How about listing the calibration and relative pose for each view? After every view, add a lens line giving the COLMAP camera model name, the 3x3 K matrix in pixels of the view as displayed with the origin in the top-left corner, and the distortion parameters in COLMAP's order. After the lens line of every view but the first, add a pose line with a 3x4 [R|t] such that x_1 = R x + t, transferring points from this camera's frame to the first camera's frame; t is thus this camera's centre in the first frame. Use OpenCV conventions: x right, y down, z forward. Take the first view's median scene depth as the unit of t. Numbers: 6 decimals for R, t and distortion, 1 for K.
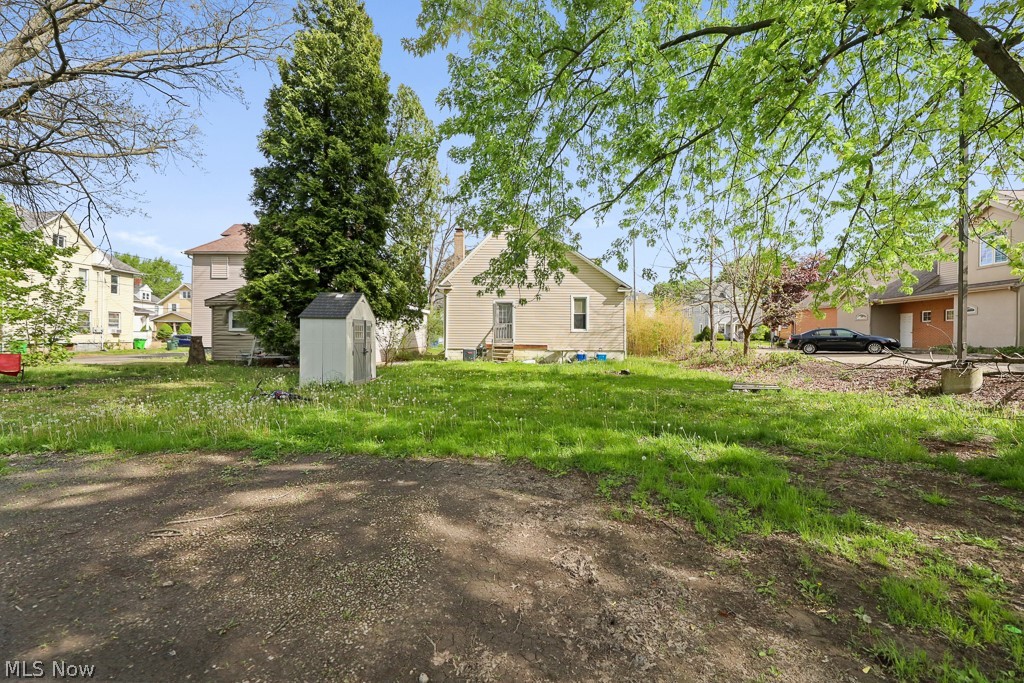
lens RADIAL K [[417.3, 0, 511.7], [0, 417.3, 348.7], [0, 0, 1]] dist [-0.001593, -0.000073]
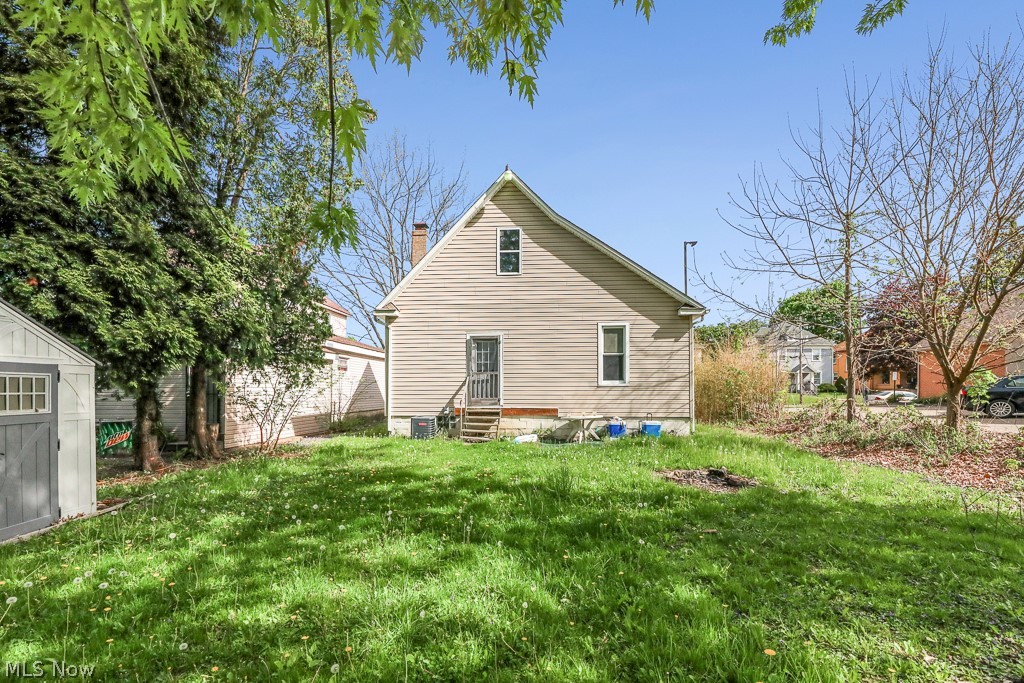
lens RADIAL K [[424.7, 0, 525.2], [0, 424.7, 399.7], [0, 0, 1]] dist [-0.000639, -0.000224]
pose [[0.998815, -0.008430, -0.047923, 0.069841], [0.008201, 0.999954, -0.004971, -0.019117], [0.047962, 0.004573, 0.998839, 0.410609]]
